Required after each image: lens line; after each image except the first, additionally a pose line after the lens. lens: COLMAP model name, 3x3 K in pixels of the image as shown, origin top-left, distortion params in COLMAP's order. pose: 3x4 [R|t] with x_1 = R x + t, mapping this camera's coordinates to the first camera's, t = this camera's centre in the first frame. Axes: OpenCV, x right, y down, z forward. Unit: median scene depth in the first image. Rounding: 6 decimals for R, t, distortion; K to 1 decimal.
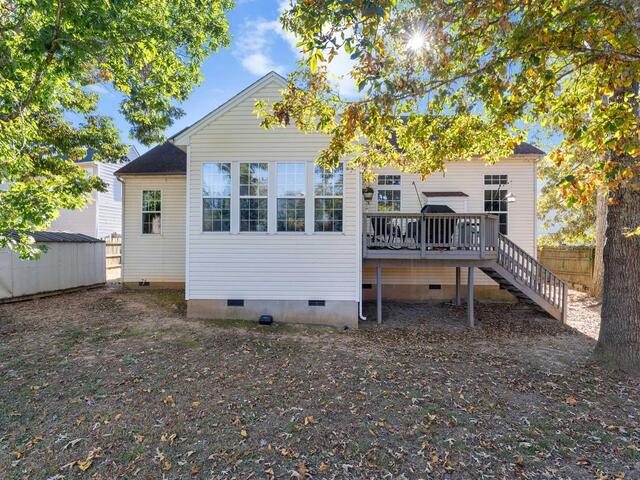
lens RADIAL K [[282.4, 0, 314.2], [0, 282.4, 257.9], [0, 0, 1]] dist [-0.001226, -0.000088]
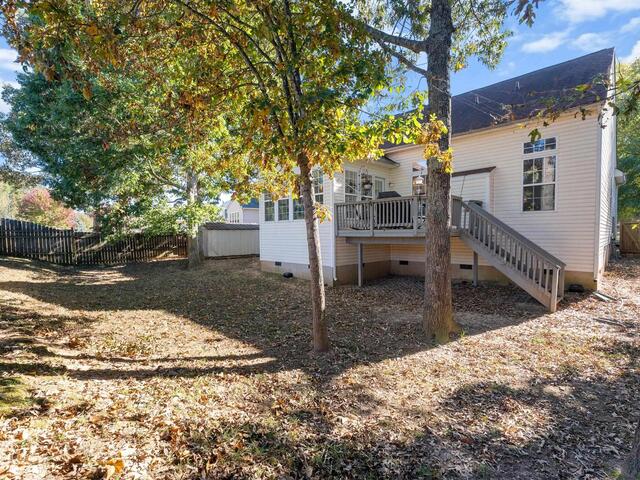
lens RADIAL K [[282.4, 0, 321.0], [0, 282.4, 238.2], [0, 0, 1]] dist [-0.001226, -0.000088]
pose [[0.772243, -0.000350, -0.635327, 0.965012], [-0.007615, 0.999923, -0.009808, 0.024340], [0.635282, 0.012412, 0.772181, -0.114905]]
